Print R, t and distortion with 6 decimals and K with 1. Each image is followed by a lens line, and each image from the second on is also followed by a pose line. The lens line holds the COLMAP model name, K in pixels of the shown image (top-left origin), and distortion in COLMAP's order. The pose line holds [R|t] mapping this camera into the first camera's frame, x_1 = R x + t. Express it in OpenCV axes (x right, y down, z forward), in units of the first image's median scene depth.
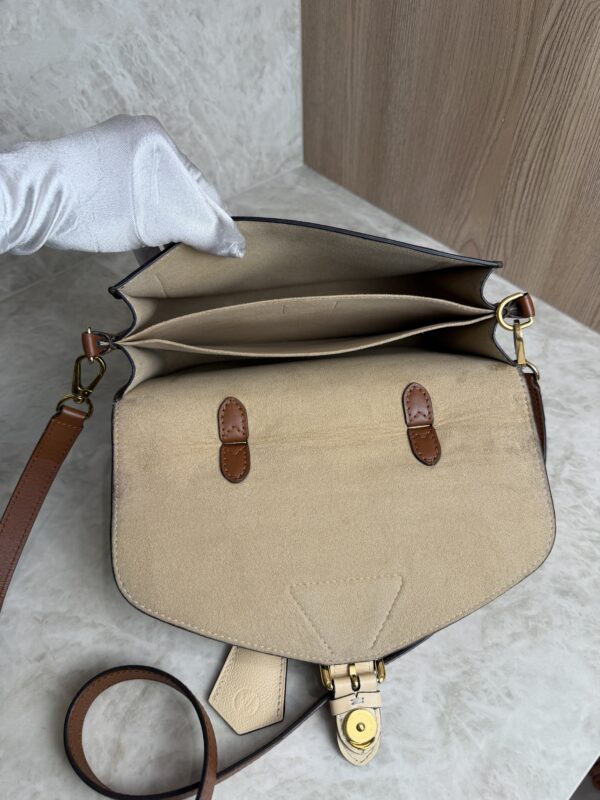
lens RADIAL K [[586.4, 0, 296.6], [0, 586.4, 389.2], [0, 0, 1]] dist [-0.021808, 0.003875]
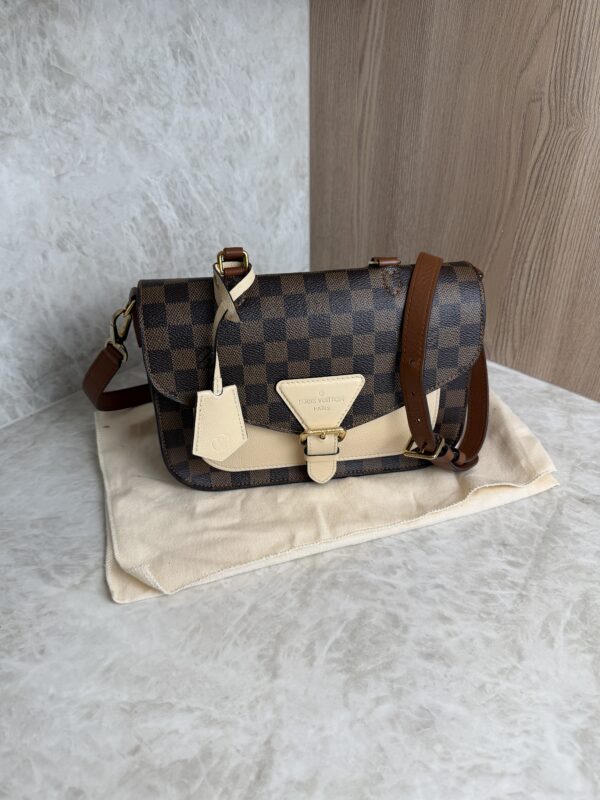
lens RADIAL K [[579.6, 0, 300.0], [0, 579.6, 400.0], [0, 0, 1]] dist [-0.008557, -0.006503]
pose [[0.994815, -0.048814, 0.089225, -0.187717], [0.069712, 0.966061, -0.248730, 0.139605], [-0.074056, 0.253660, 0.964454, -0.007457]]
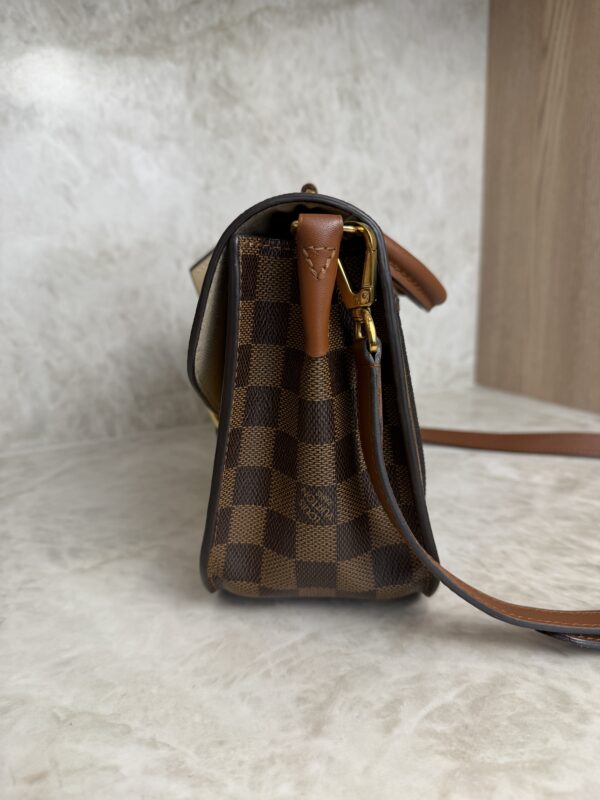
lens RADIAL K [[595.1, 0, 298.0], [0, 595.1, 399.2], [0, 0, 1]] dist [-0.054594, 0.025752]
pose [[0.976596, 0.047143, -0.209854, -0.106480], [-0.160392, 0.809684, -0.564523, 0.346393], [0.143302, 0.584970, 0.798295, 0.353073]]
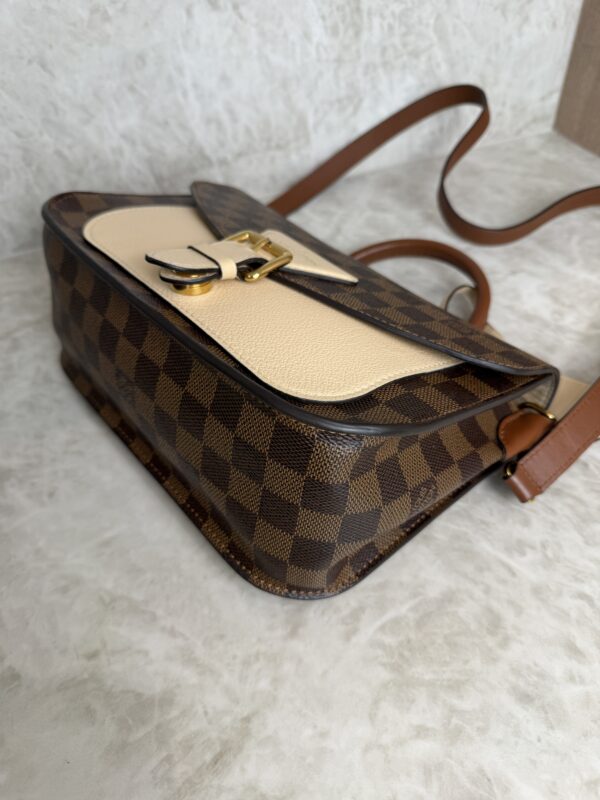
lens RADIAL K [[596.4, 0, 301.6], [0, 596.4, 391.0], [0, 0, 1]] dist [-0.040203, 0.008333]
pose [[0.948649, 0.210257, -0.236340, -0.078873], [-0.220296, 0.975292, -0.016594, 0.084376], [0.227012, 0.067806, 0.971529, 0.271542]]
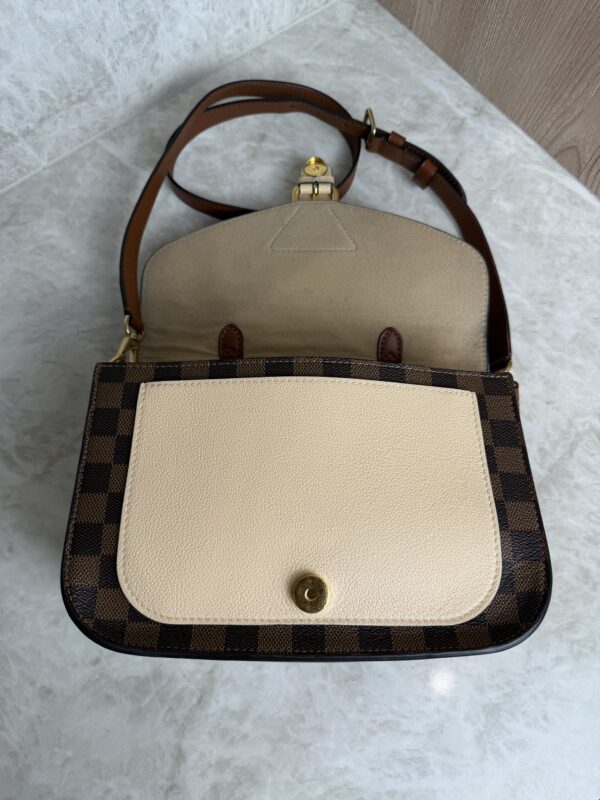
lens RADIAL K [[588.3, 0, 299.8], [0, 588.3, 398.6], [0, 0, 1]] dist [-0.027538, 0.001812]
pose [[0.998801, 0.045094, 0.019067, -0.095461], [-0.048959, 0.922413, 0.383089, -0.293035], [-0.000313, -0.383563, 0.923515, 0.180366]]
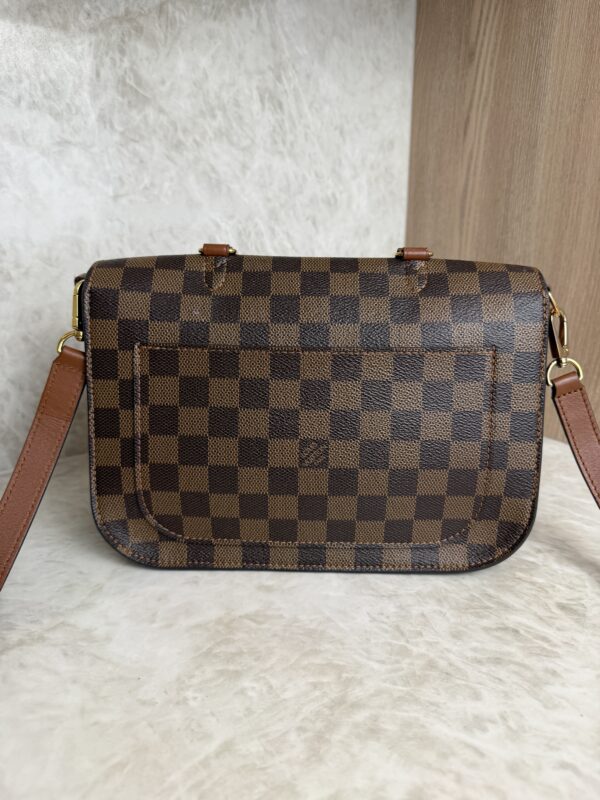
lens RADIAL K [[585.3, 0, 300.9], [0, 585.3, 395.6], [0, 0, 1]] dist [-0.022819, 0.001461]
pose [[0.995120, 0.046982, -0.086767, -0.102717], [-0.085894, 0.845245, -0.527431, 0.221137], [0.048560, 0.532310, 0.845156, 0.326390]]
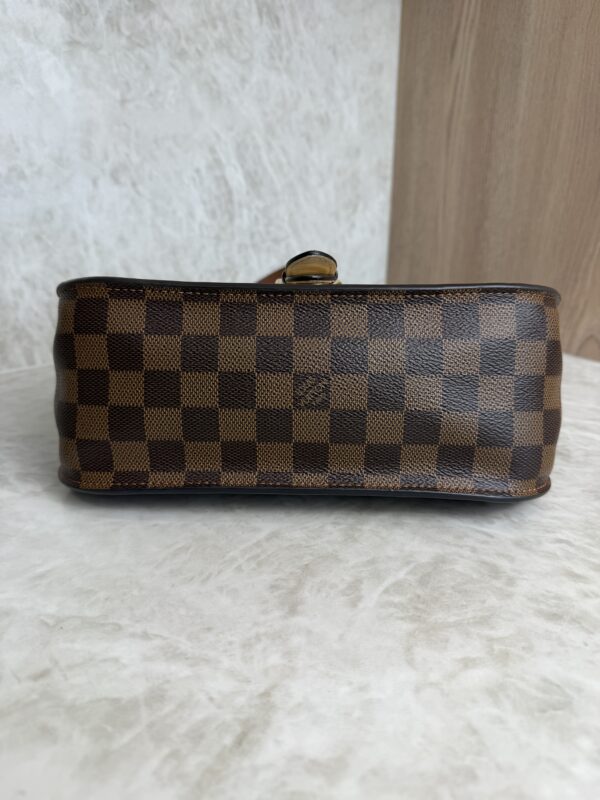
lens RADIAL K [[588.3, 0, 299.8], [0, 588.3, 398.6], [0, 0, 1]] dist [-0.027538, 0.001812]
pose [[0.998697, 0.042668, -0.027986, -0.158711], [-0.050892, 0.872708, -0.485584, 0.379438], [0.003705, 0.486375, 0.873742, 0.330776]]
